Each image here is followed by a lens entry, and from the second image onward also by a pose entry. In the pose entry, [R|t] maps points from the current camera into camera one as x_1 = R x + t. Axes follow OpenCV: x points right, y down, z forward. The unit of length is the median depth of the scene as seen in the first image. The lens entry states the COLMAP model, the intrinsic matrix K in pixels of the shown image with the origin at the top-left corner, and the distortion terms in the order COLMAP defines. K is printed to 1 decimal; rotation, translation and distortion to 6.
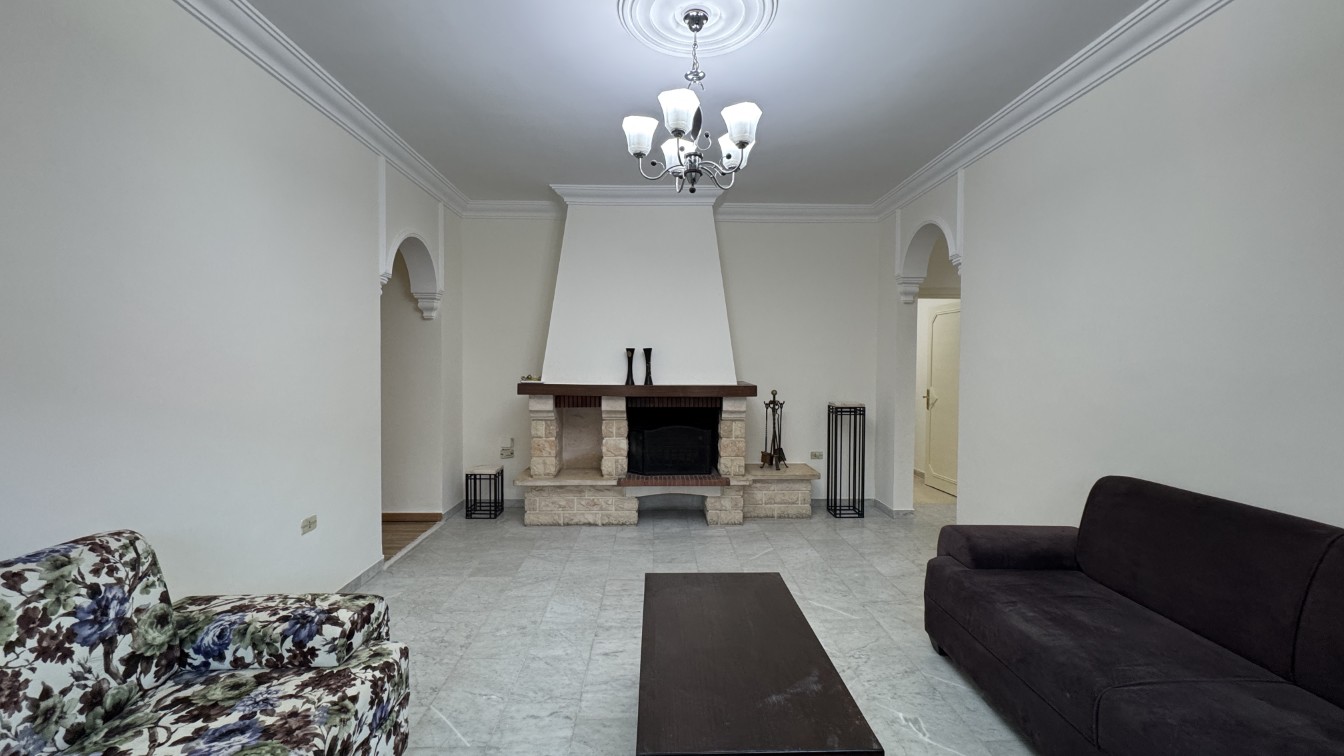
lens RADIAL K [[534.5, 0, 672.2], [0, 534.5, 376.4], [0, 0, 1]] dist [-0.003706, -0.000214]
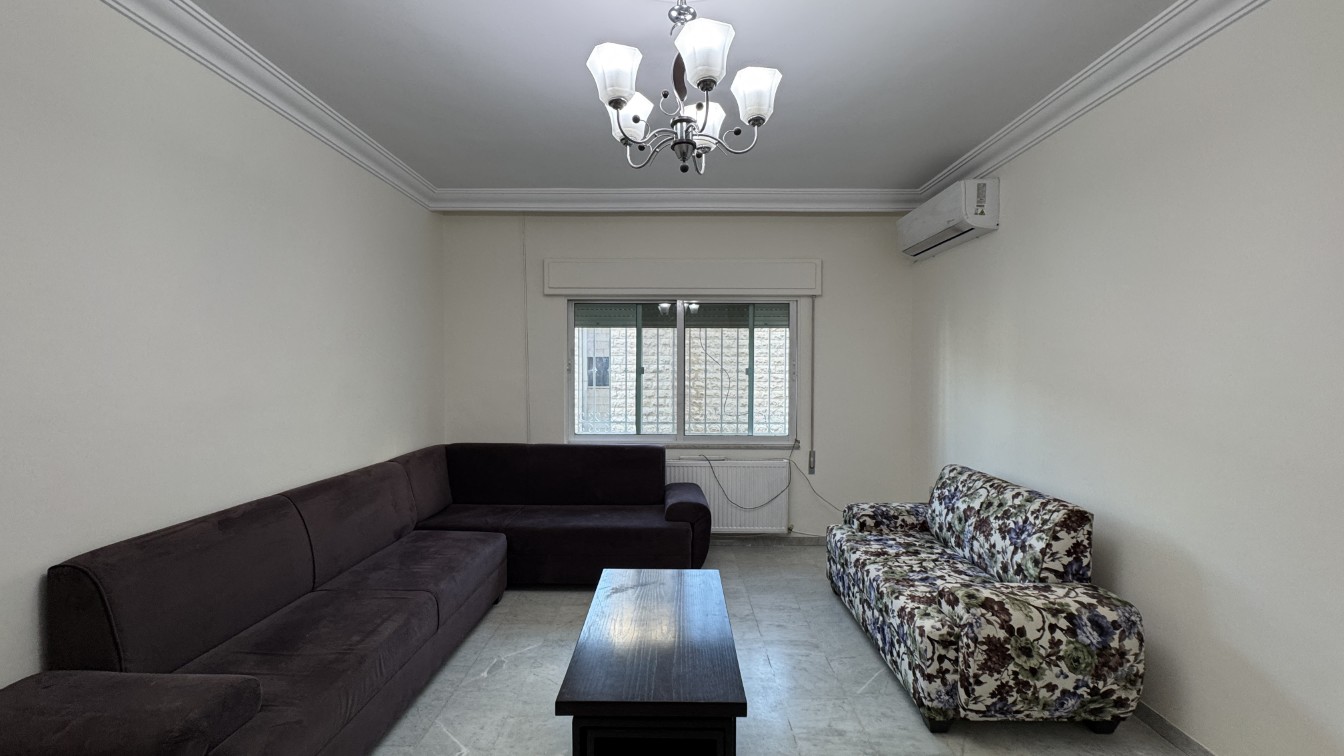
lens RADIAL K [[534.5, 0, 669.6], [0, 534.5, 372.9], [0, 0, 1]] dist [-0.003706, -0.000214]
pose [[-0.999256, -0.006486, 0.038021, 0.049700], [-0.005199, 0.999413, 0.033865, -0.154366], [-0.038218, 0.033642, -0.998703, 2.933289]]
